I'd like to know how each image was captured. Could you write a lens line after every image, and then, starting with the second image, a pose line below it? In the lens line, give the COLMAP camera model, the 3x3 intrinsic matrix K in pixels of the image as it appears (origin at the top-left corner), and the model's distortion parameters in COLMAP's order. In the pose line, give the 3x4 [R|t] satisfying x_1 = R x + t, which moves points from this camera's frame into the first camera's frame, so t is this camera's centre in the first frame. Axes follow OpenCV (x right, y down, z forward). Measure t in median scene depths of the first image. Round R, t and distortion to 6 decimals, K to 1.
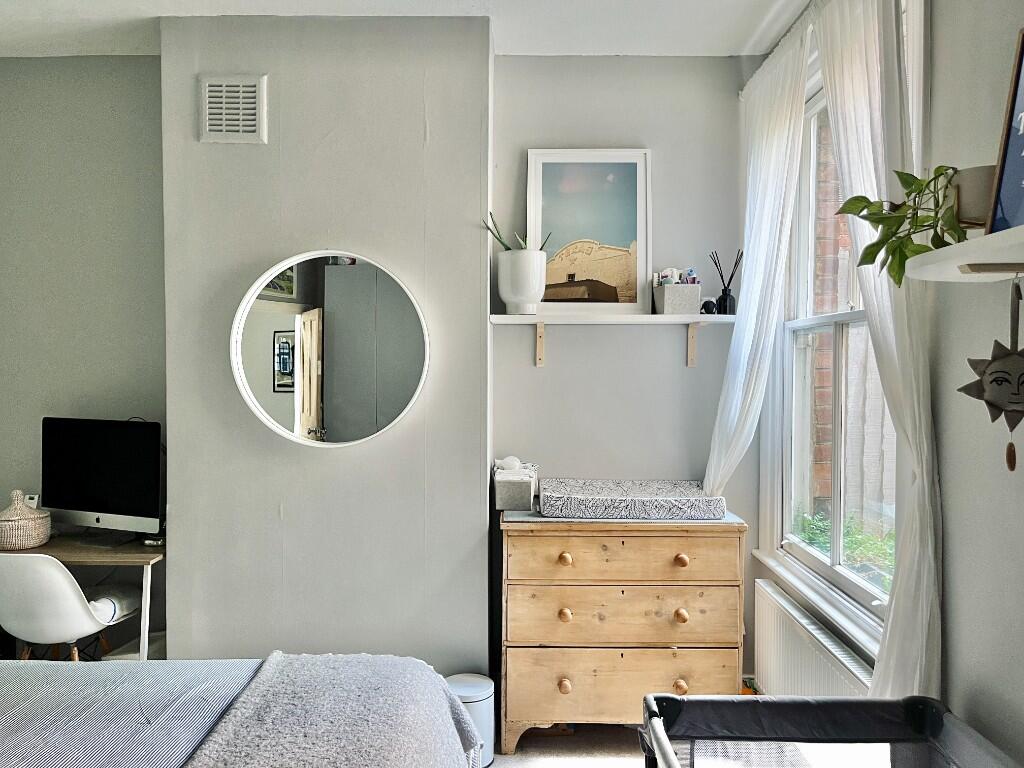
lens RADIAL K [[795.5, 0, 513.1], [0, 795.5, 383.6], [0, 0, 1]] dist [0.033158, -0.002209]
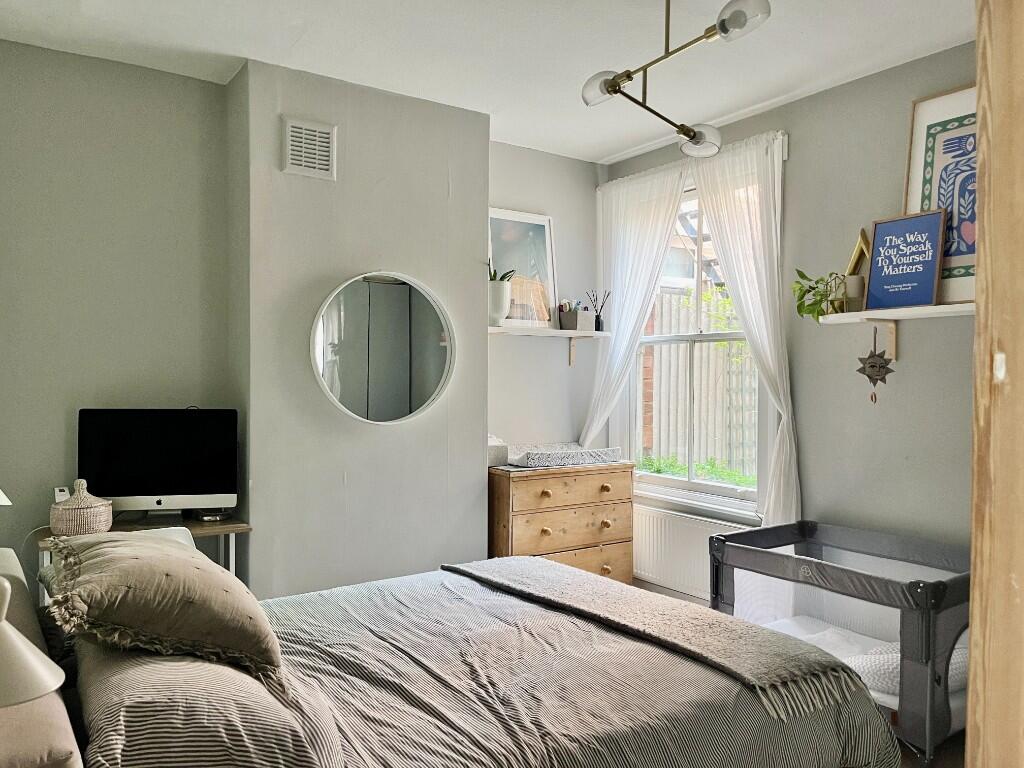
lens RADIAL K [[795.5, 0, 508.0], [0, 795.5, 383.7], [0, 0, 1]] dist [0.033158, -0.002209]
pose [[0.816571, -0.003922, 0.577232, -0.803877], [0.010969, 0.999902, -0.008723, 0.027224], [-0.577141, 0.013455, 0.816534, -0.157558]]
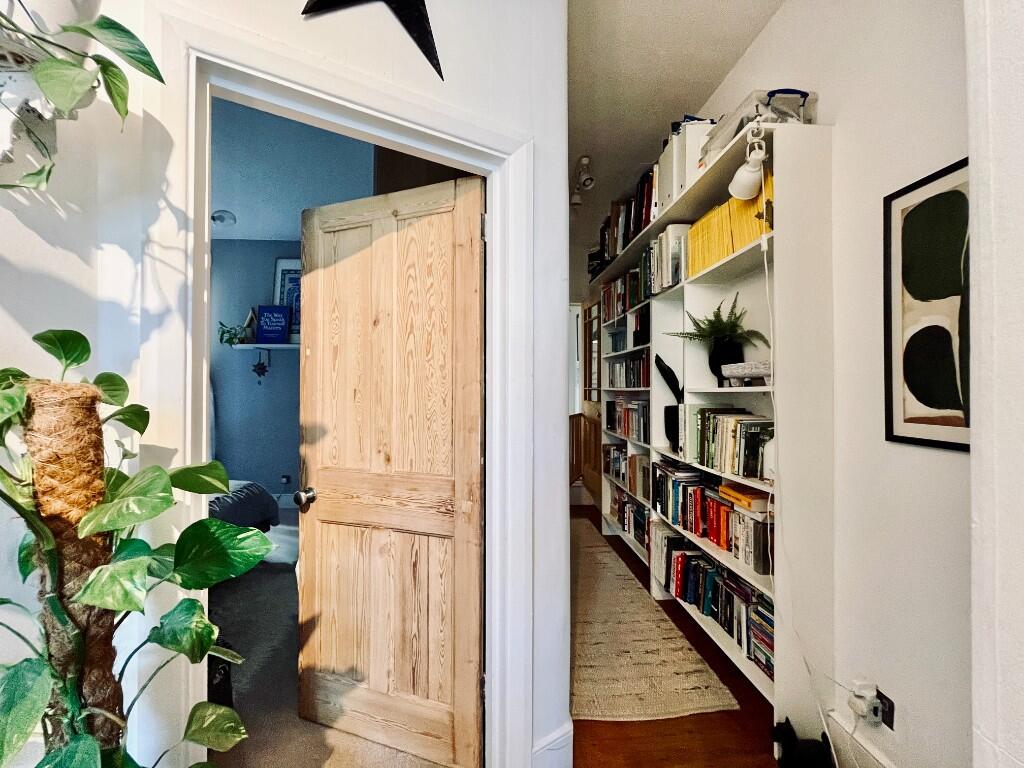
lens RADIAL K [[412.4, 0, 512.7], [0, 412.4, 384.4], [0, 0, 1]] dist [0.000150, 0.000002]
pose [[-0.085384, 0.002863, 0.996344, -1.131601], [0.015190, 0.999883, -0.001572, 0.064600], [-0.996232, 0.015000, -0.085417, -0.233143]]
